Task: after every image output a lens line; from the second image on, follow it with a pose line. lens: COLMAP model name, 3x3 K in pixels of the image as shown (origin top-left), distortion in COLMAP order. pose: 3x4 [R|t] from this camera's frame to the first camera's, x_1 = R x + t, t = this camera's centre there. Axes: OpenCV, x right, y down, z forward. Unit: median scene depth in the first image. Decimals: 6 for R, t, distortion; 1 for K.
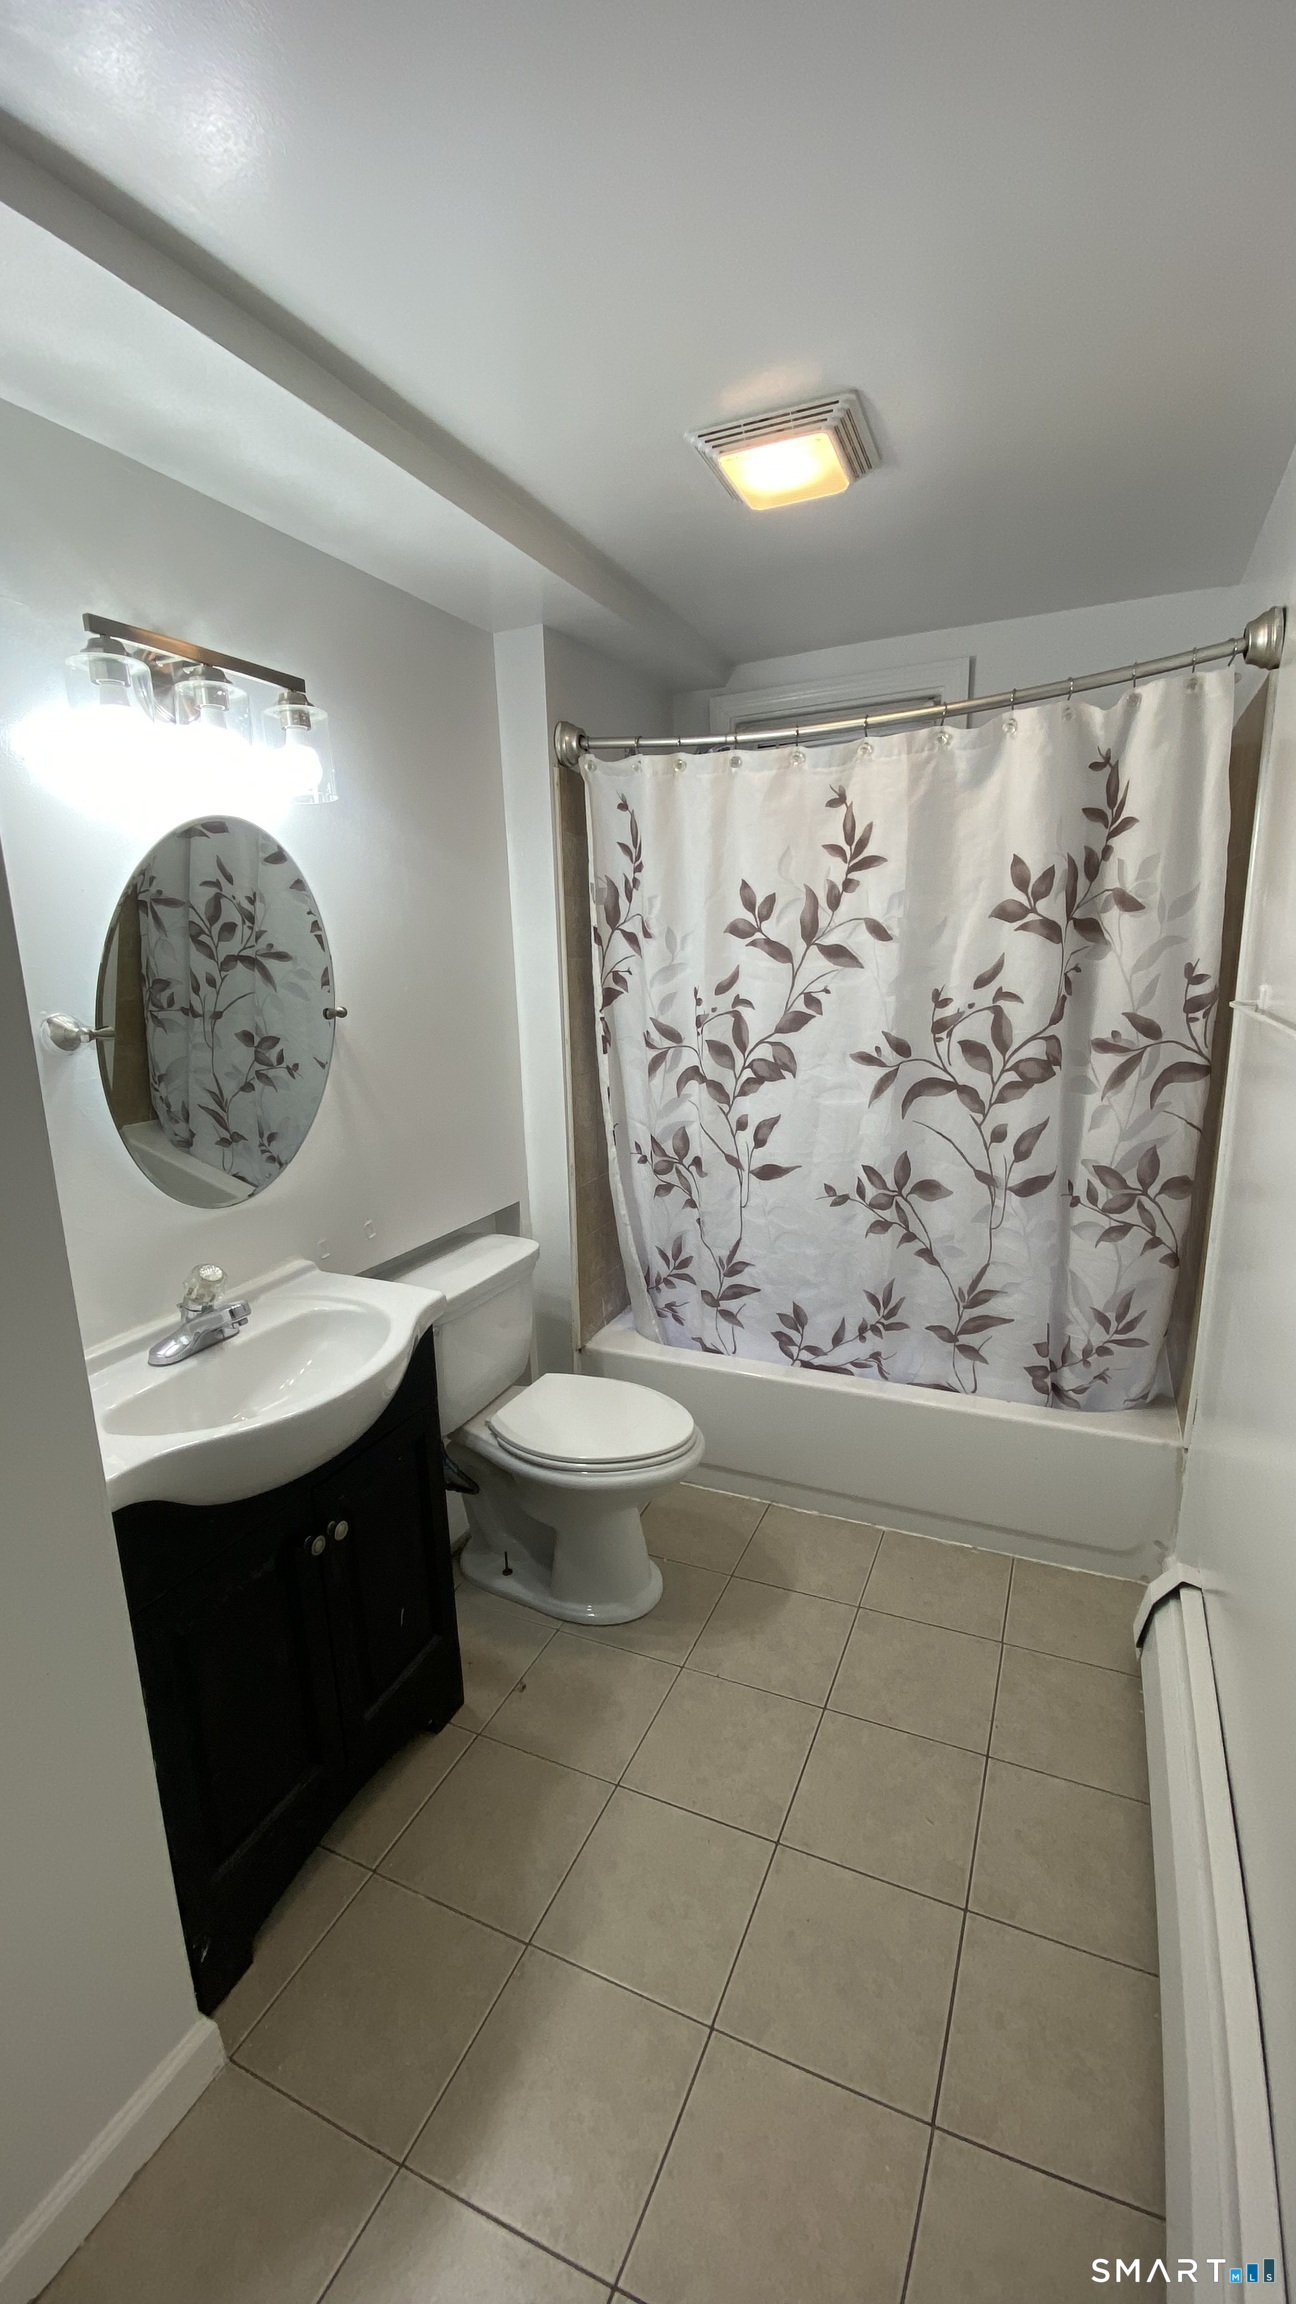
lens RADIAL K [[931.2, 0, 648.0], [0, 931.2, 1152.0], [0, 0, 1]] dist [0.043178, -0.043604]
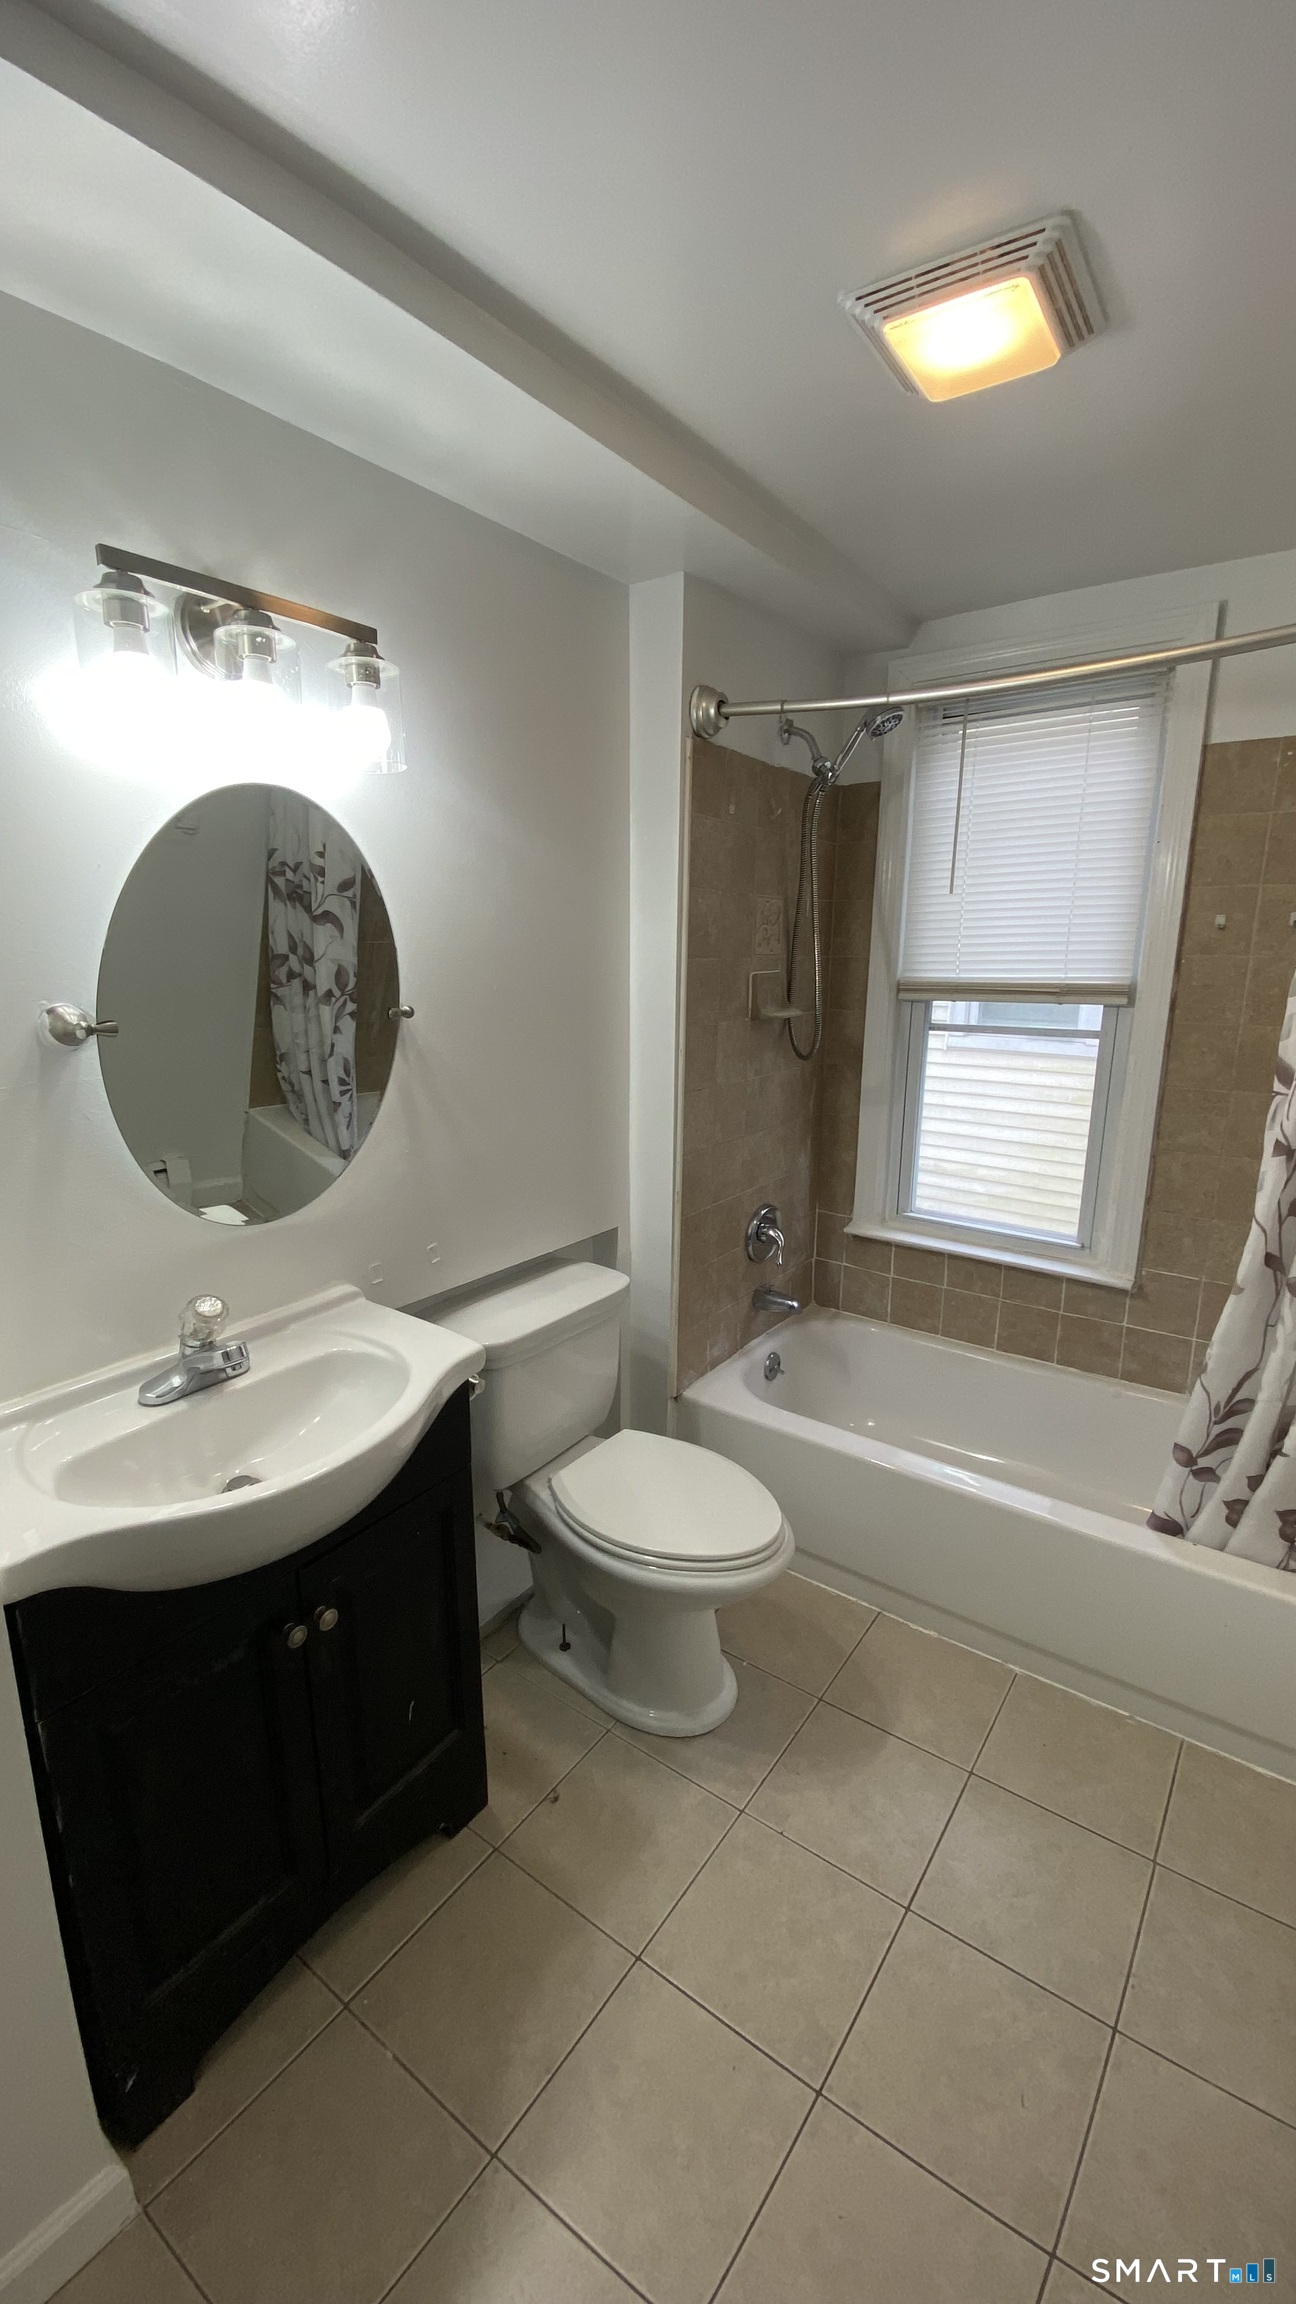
lens RADIAL K [[932.4, 0, 648.0], [0, 932.4, 1152.0], [0, 0, 1]] dist [0.030478, -0.027473]
pose [[0.979526, 0.077128, -0.185956, 0.076297], [-0.075741, 0.997021, 0.014563, -0.051292], [0.186525, -0.000181, 0.982450, 0.189284]]
